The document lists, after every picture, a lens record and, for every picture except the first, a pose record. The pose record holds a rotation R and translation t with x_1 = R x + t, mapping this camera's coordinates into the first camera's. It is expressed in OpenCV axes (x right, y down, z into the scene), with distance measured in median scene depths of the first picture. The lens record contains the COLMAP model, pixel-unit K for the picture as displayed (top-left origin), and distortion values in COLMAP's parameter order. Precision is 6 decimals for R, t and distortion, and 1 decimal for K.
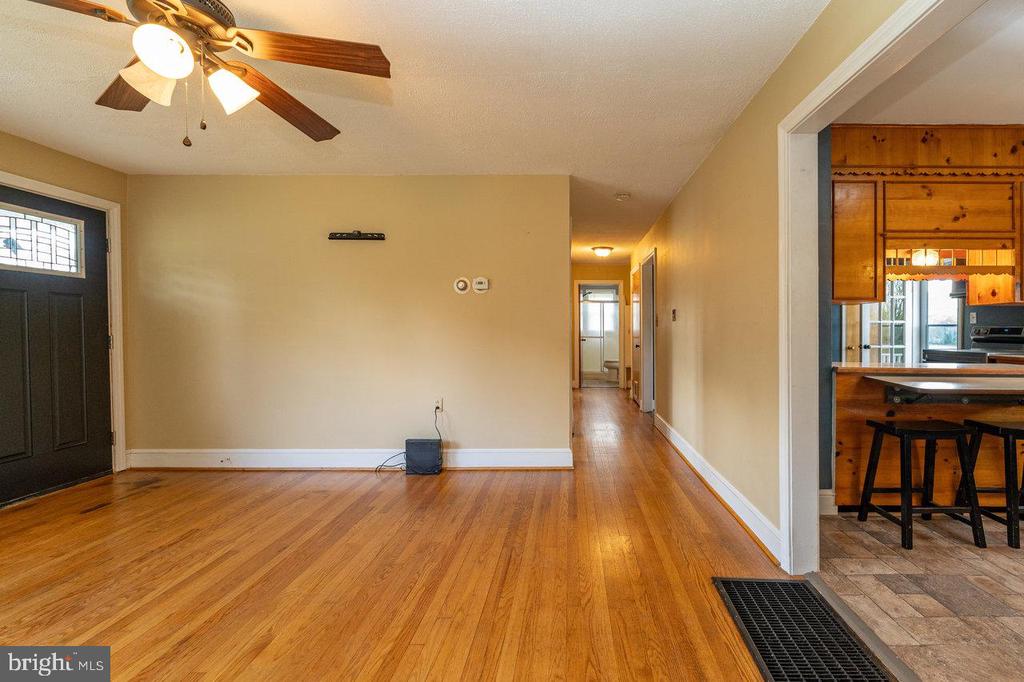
lens RADIAL K [[420.3, 0, 515.6], [0, 420.3, 334.2], [0, 0, 1]] dist [0.002944, -0.000001]
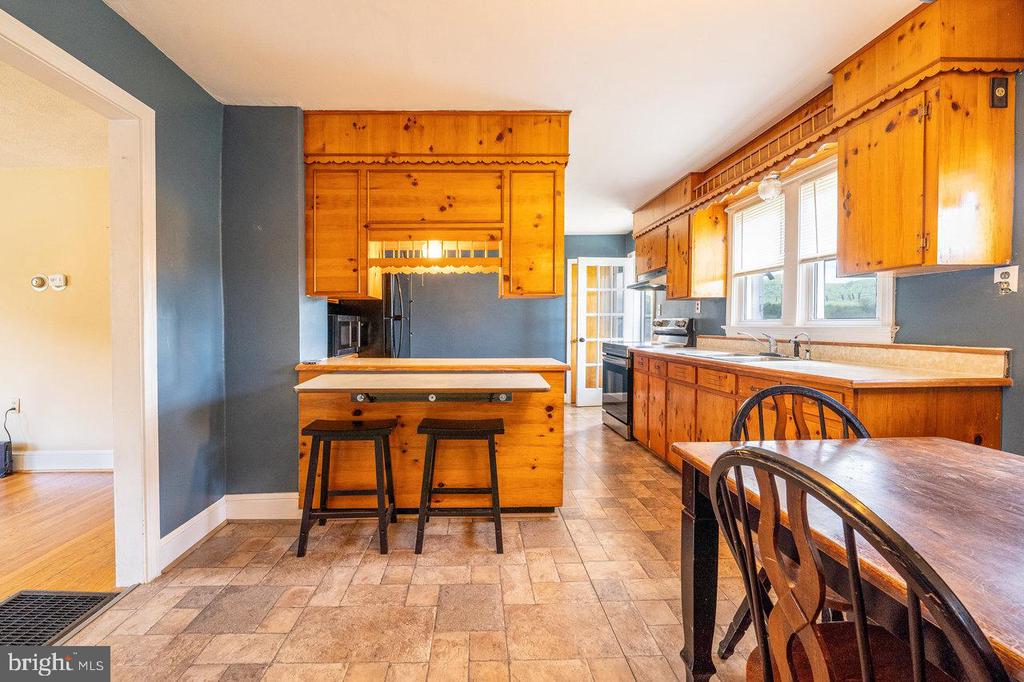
lens RADIAL K [[420.3, 0, 480.6], [0, 420.3, 327.1], [0, 0, 1]] dist [0.002944, -0.000001]
pose [[0.999965, -0.007791, 0.003078, 1.126199], [0.007790, 0.999970, 0.000391, -0.004226], [-0.003081, -0.000367, 0.999995, 0.042056]]
